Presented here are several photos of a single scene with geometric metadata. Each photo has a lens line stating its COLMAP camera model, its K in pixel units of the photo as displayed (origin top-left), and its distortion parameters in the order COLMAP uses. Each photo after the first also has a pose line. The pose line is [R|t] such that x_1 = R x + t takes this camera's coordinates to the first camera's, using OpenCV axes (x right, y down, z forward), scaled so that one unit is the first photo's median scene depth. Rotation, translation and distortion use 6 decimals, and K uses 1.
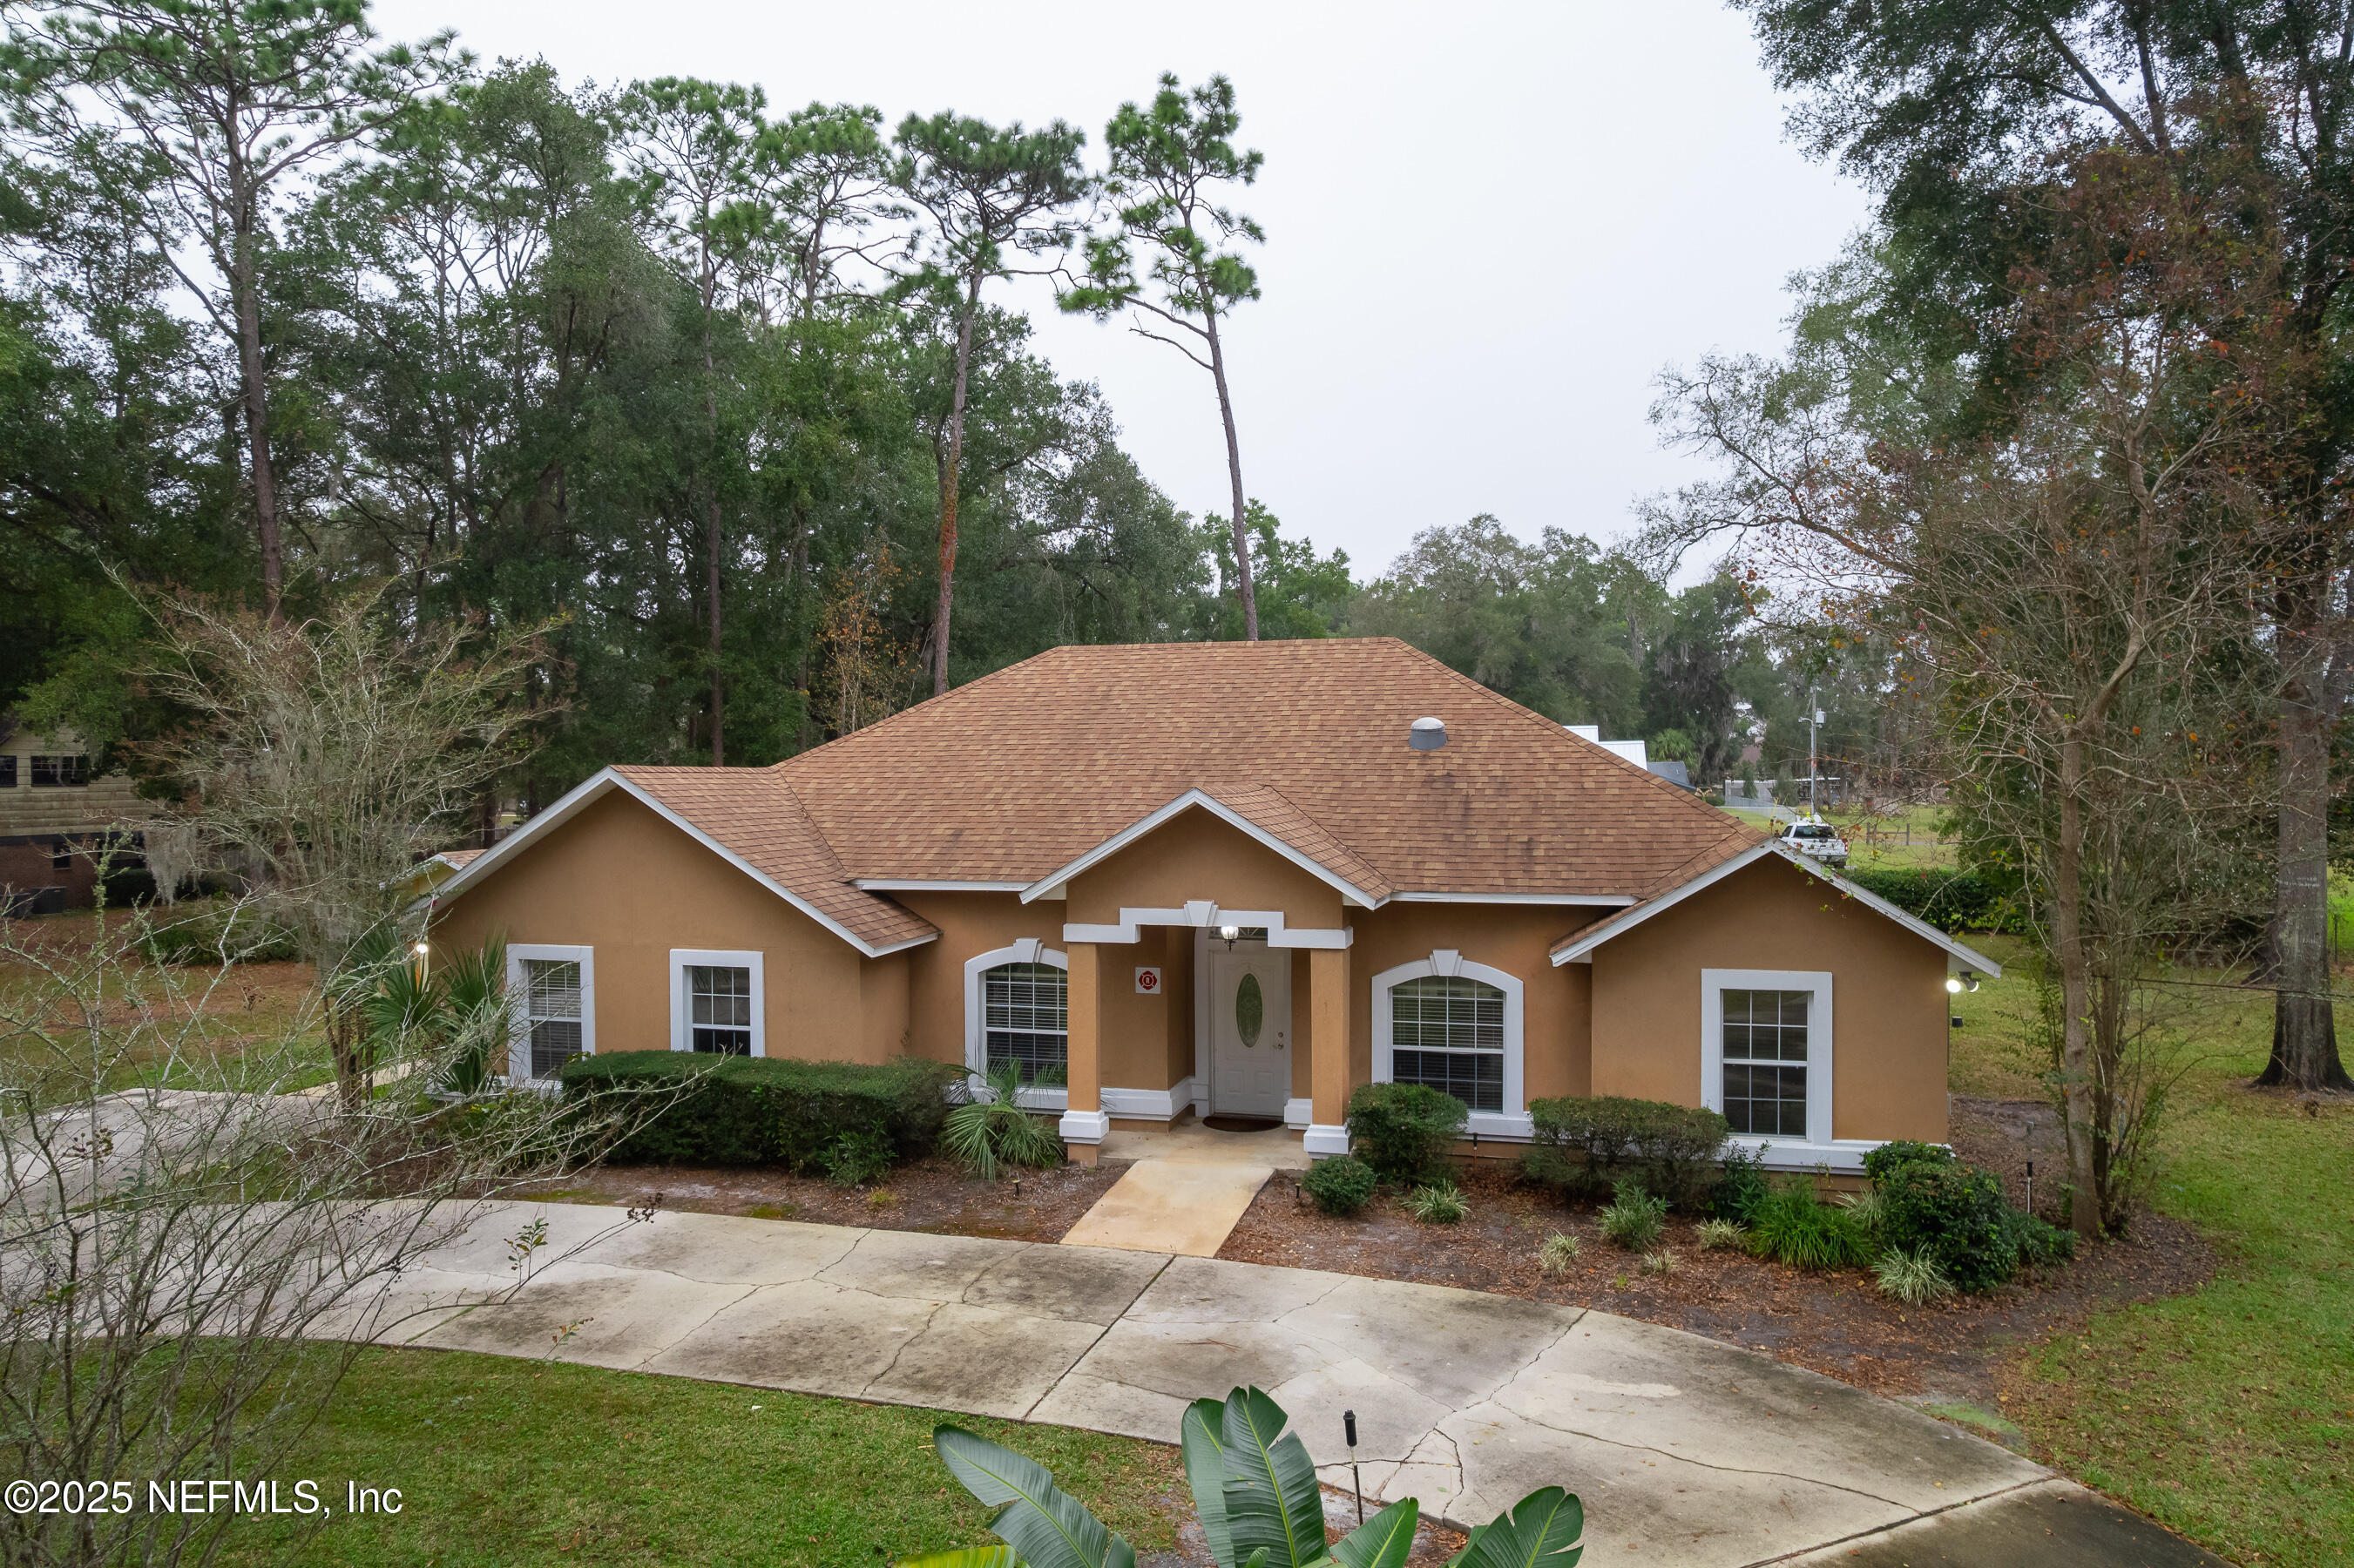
lens RADIAL K [[1504.8, 0, 1178.5], [0, 1504.8, 794.0], [0, 0, 1]] dist [-0.074104, 0.061984]
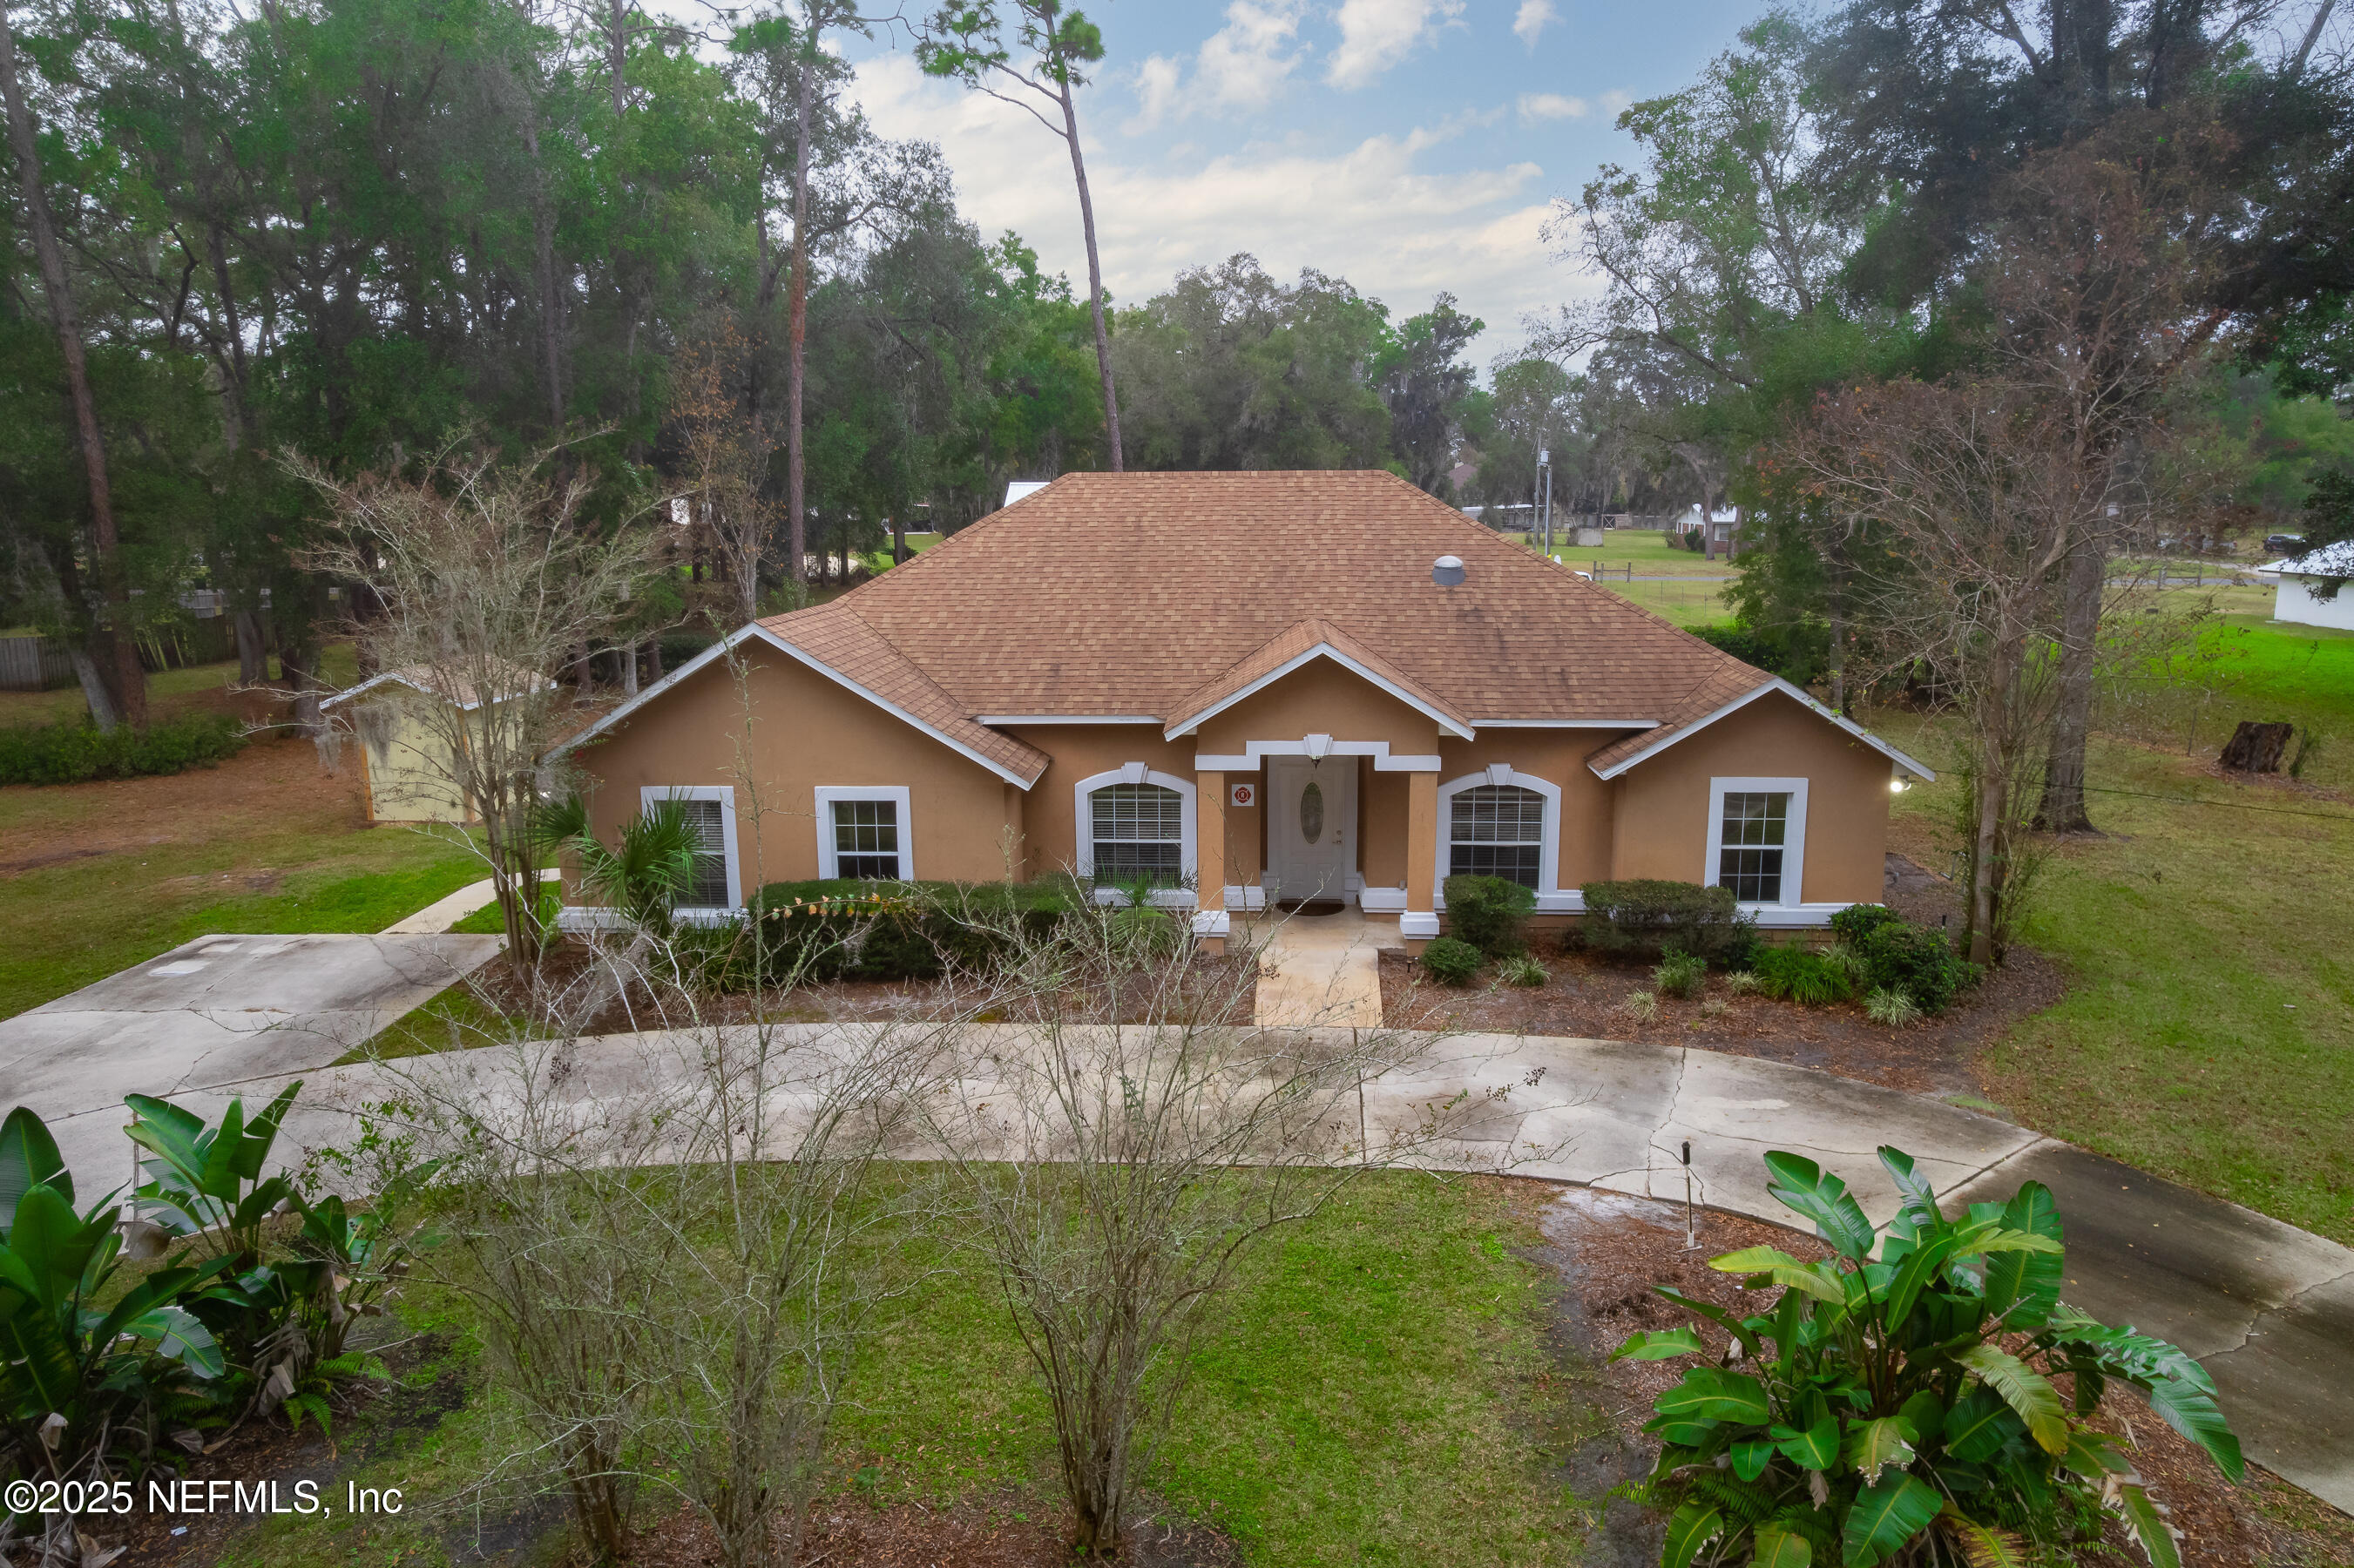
lens RADIAL K [[1526.0, 0, 1178.7], [0, 1526.0, 793.8], [0, 0, 1]] dist [-0.073778, 0.061582]
pose [[0.977563, -0.045526, 0.205663, -0.334631], [0.006899, 0.982760, 0.184755, -0.103004], [-0.210528, -0.179191, 0.961025, -0.138061]]
